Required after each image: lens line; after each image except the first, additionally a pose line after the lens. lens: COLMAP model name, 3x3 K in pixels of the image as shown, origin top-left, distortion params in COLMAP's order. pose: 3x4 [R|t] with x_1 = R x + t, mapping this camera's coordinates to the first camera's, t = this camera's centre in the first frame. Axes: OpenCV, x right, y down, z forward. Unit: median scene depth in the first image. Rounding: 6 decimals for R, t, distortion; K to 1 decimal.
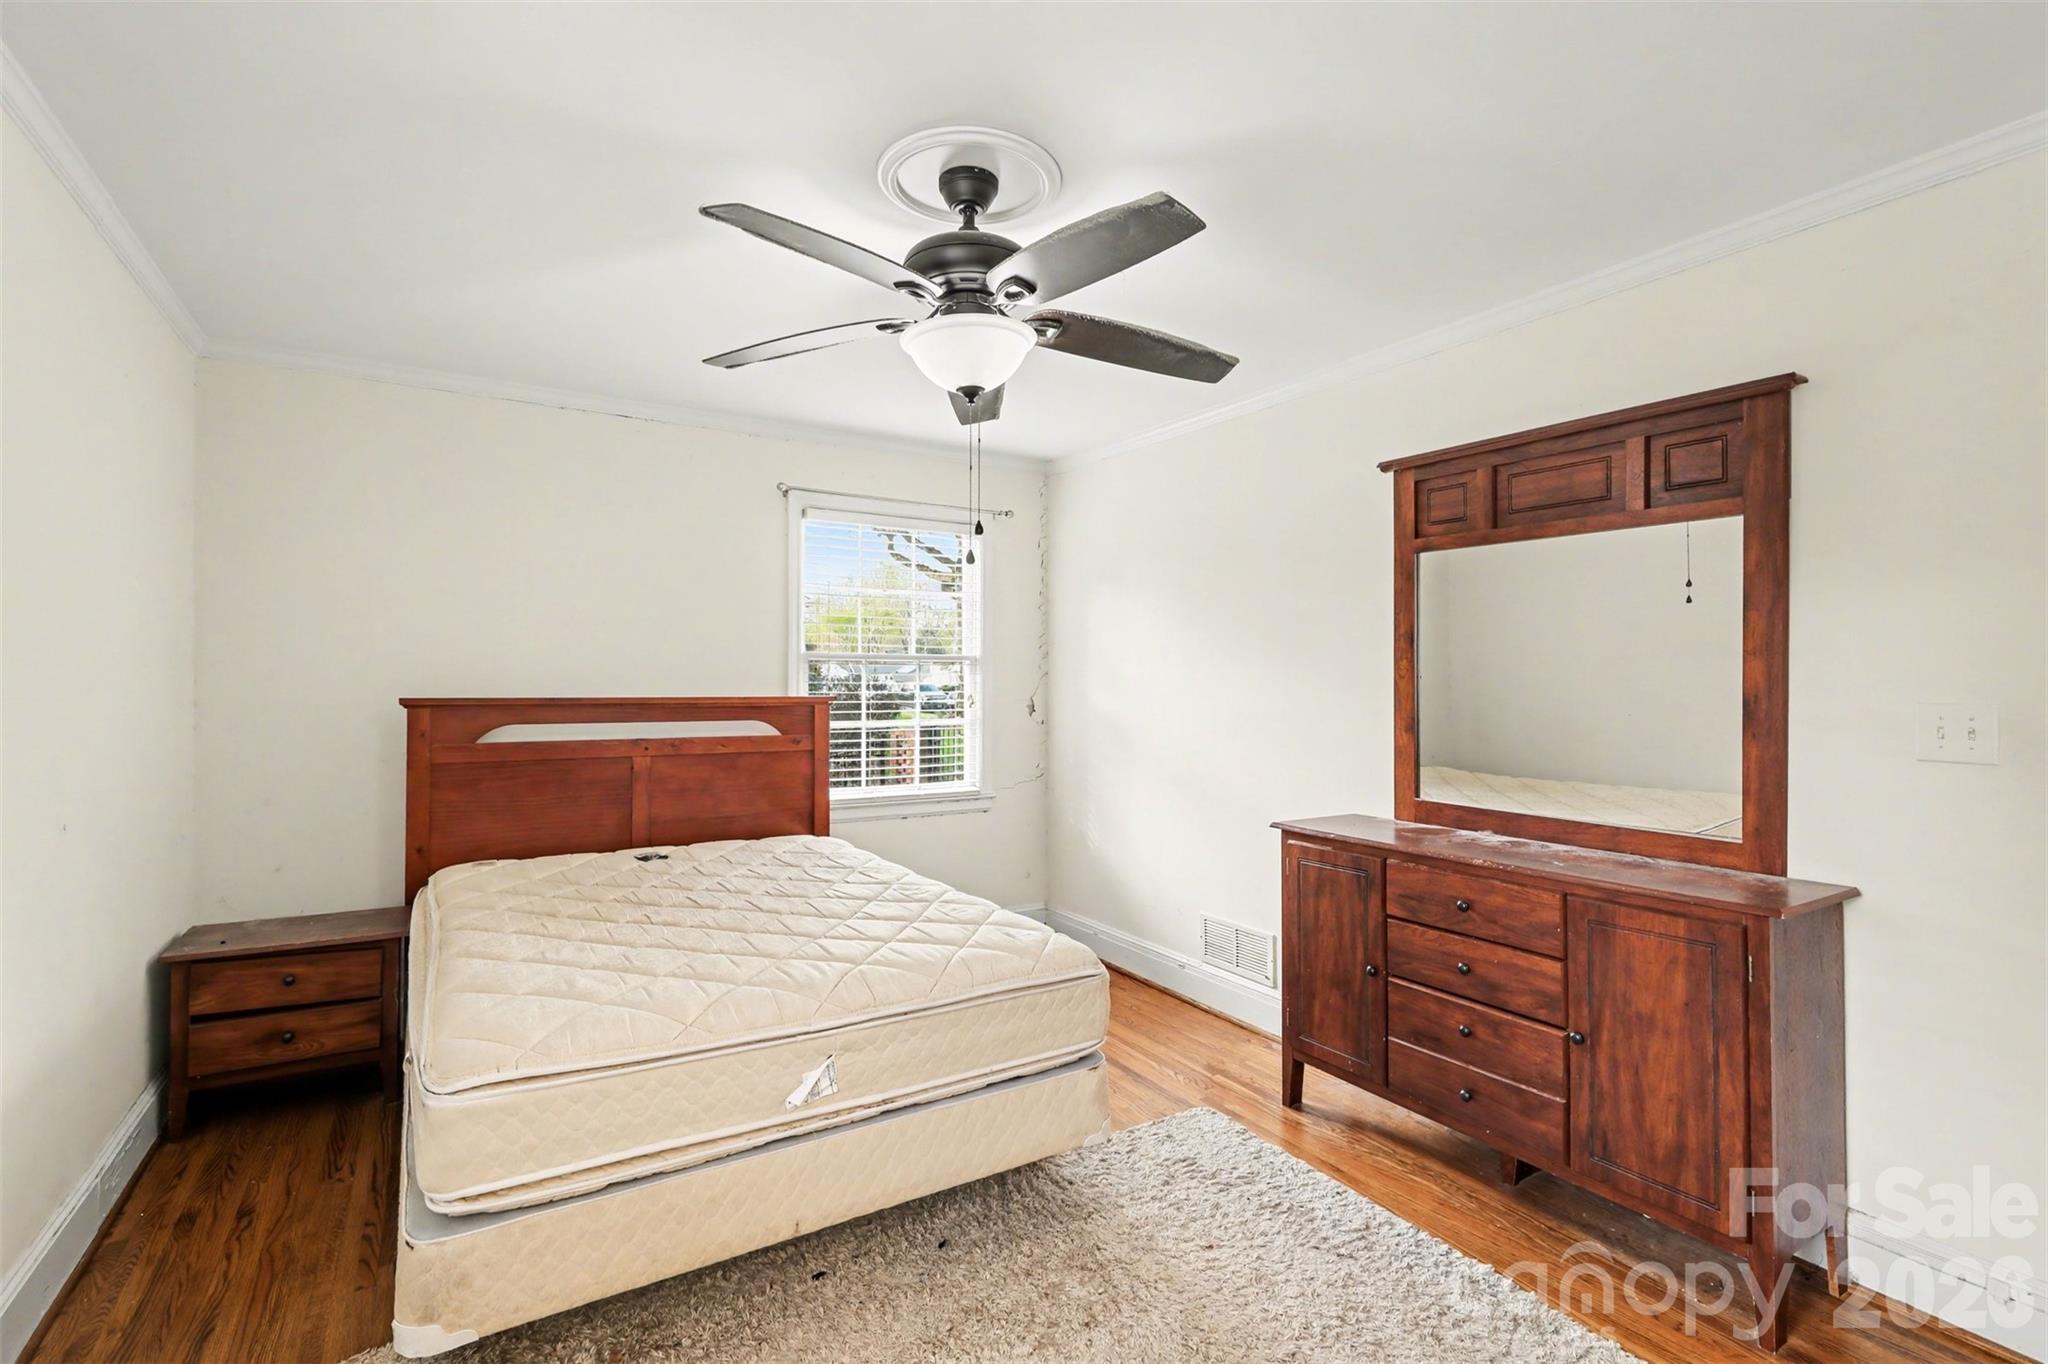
lens RADIAL K [[943.6, 0, 1022.0], [0, 943.6, 675.1], [0, 0, 1]] dist [0.002124, -0.000831]
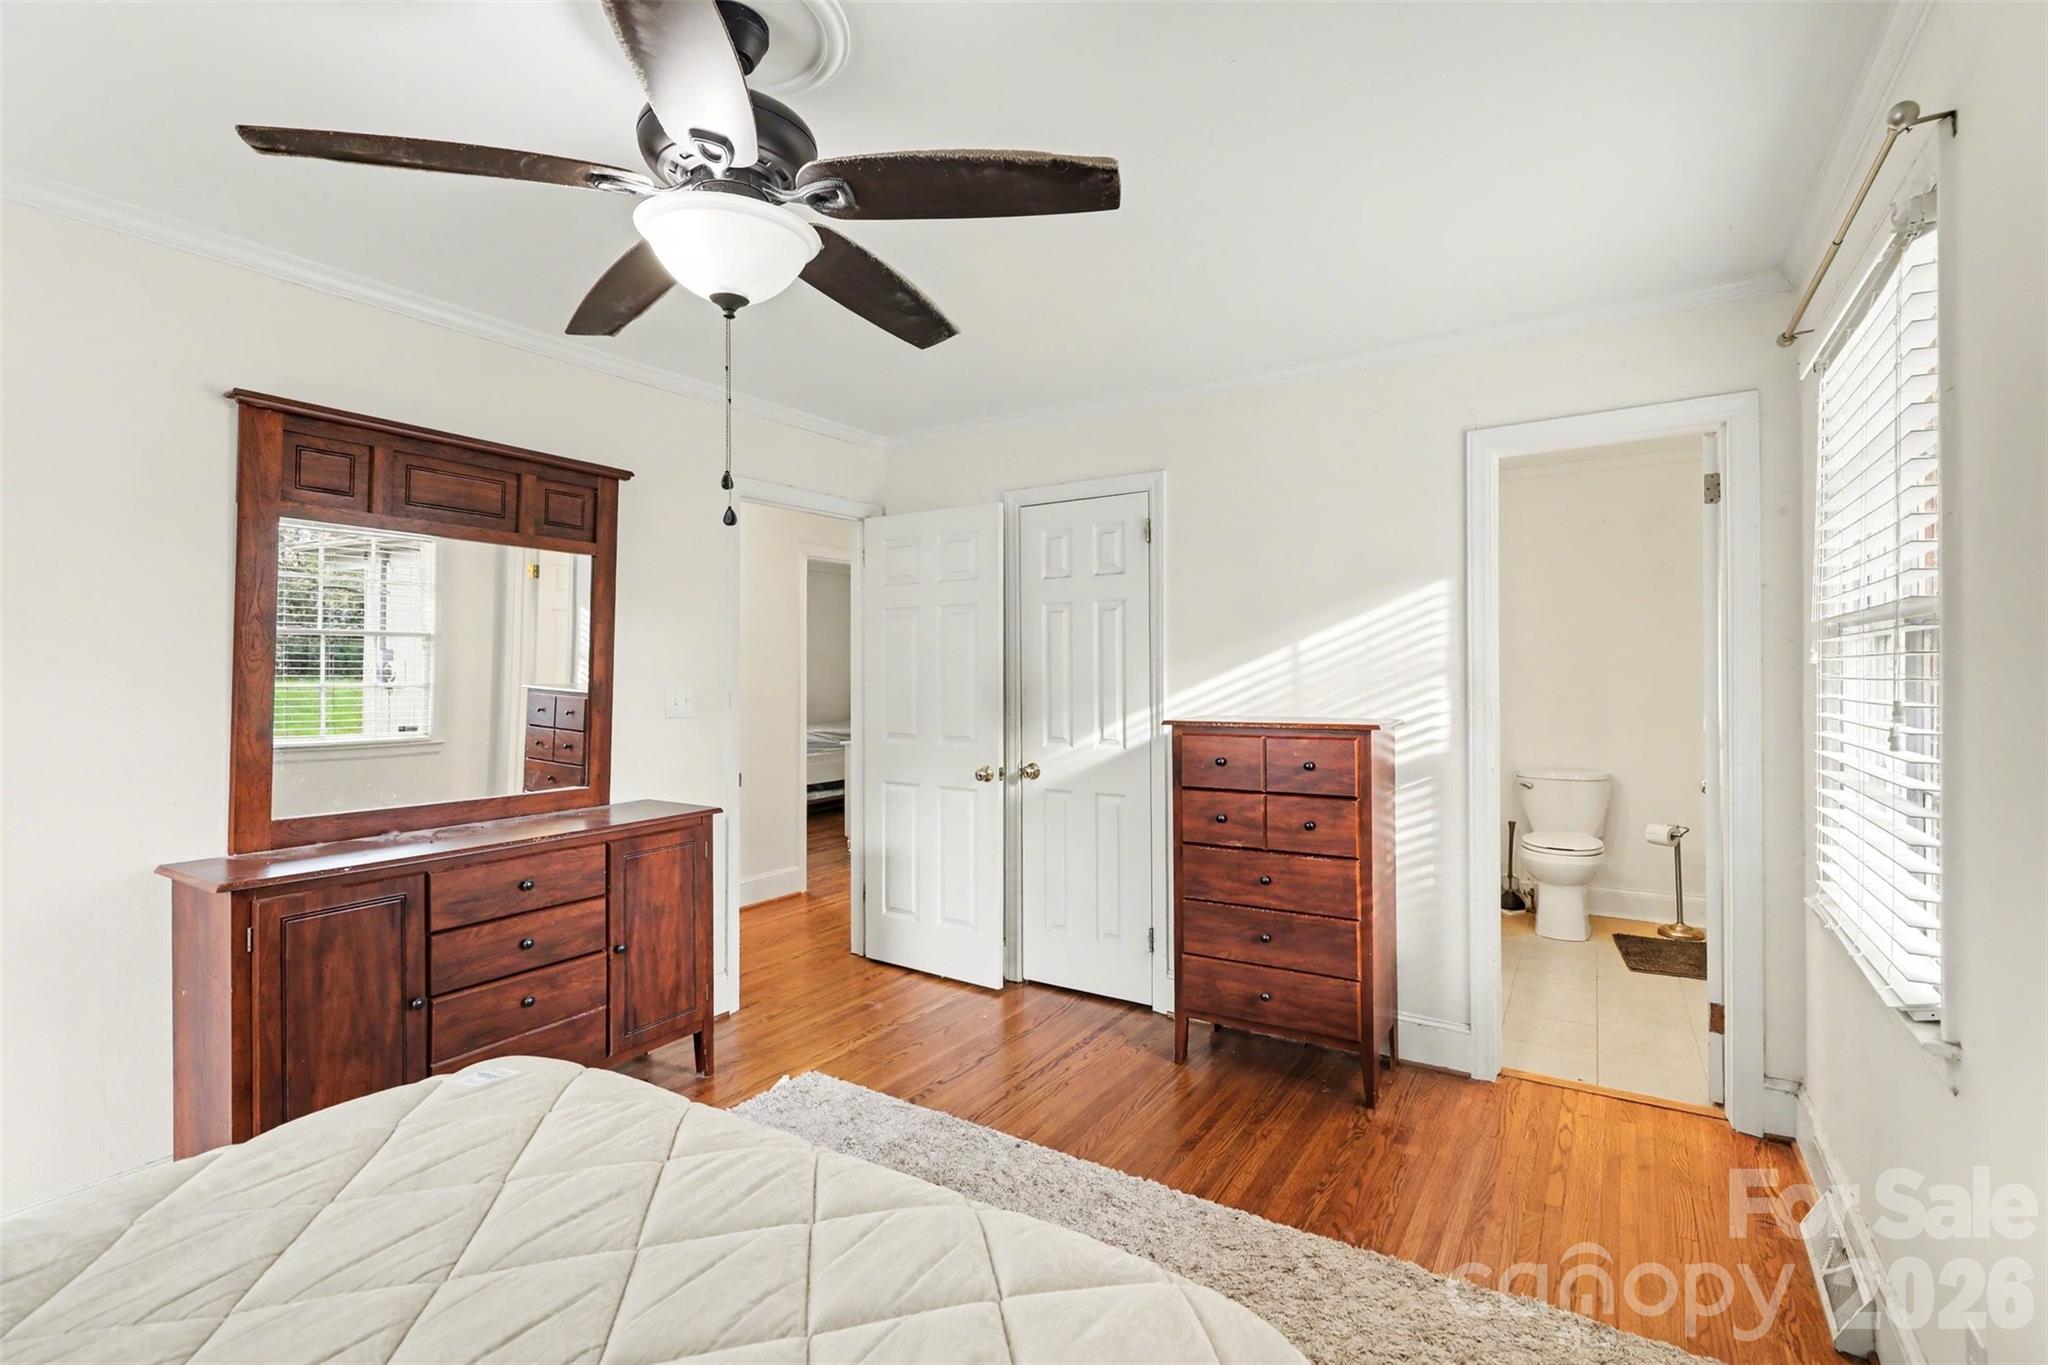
lens RADIAL K [[943.6, 0, 1023.9], [0, 943.6, 673.4], [0, 0, 1]] dist [0.002124, -0.000831]
pose [[-0.444130, -0.004808, 0.895949, -0.788554], [-0.005020, 0.999983, 0.002877, -0.000718], [-0.895948, -0.003220, -0.444147, 1.044189]]
